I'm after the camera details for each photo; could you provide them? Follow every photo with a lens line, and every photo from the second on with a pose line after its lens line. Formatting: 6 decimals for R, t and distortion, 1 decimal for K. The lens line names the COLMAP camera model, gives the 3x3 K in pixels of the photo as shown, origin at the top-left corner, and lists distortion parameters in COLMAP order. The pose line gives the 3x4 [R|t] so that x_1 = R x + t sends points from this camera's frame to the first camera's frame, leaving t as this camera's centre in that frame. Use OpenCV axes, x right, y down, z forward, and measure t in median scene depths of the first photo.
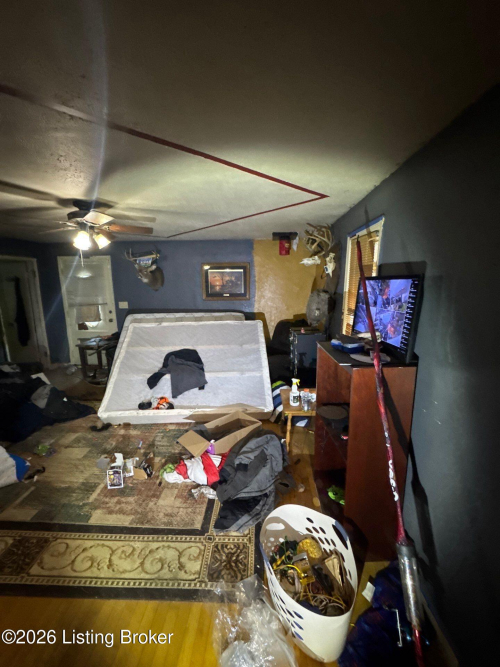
lens RADIAL K [[263.8, 0, 250.0], [0, 263.8, 333.5], [0, 0, 1]] dist [-0.002895, -0.000099]
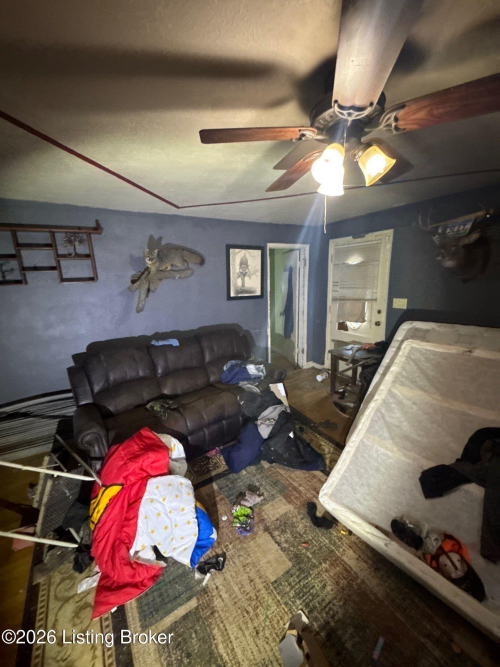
lens RADIAL K [[263.8, 0, 250.0], [0, 263.8, 333.5], [0, 0, 1]] dist [-0.002895, -0.000099]
pose [[0.573246, 0.161888, -0.803232, -0.227743], [-0.128805, 0.985904, 0.106780, -0.083356], [0.809196, 0.042249, 0.586017, 0.464759]]
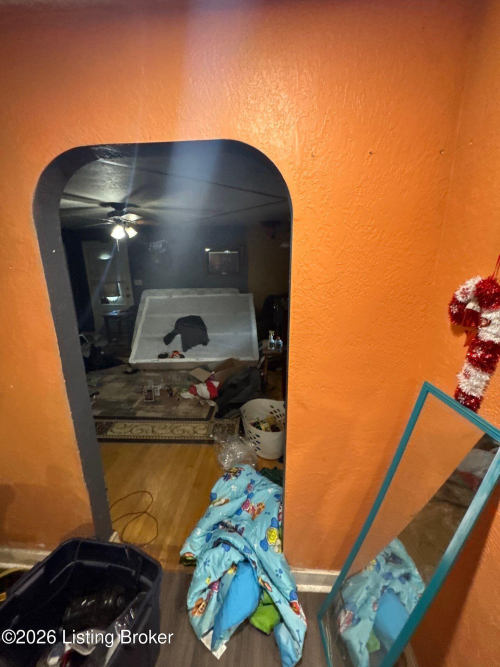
lens RADIAL K [[263.8, 0, 250.0], [0, 263.8, 333.5], [0, 0, 1]] dist [-0.002895, -0.000099]
pose [[0.999961, -0.004095, -0.007849, 0.051388], [0.004617, 0.997694, 0.067713, 0.066212], [0.007554, -0.067747, 0.997674, -0.306493]]
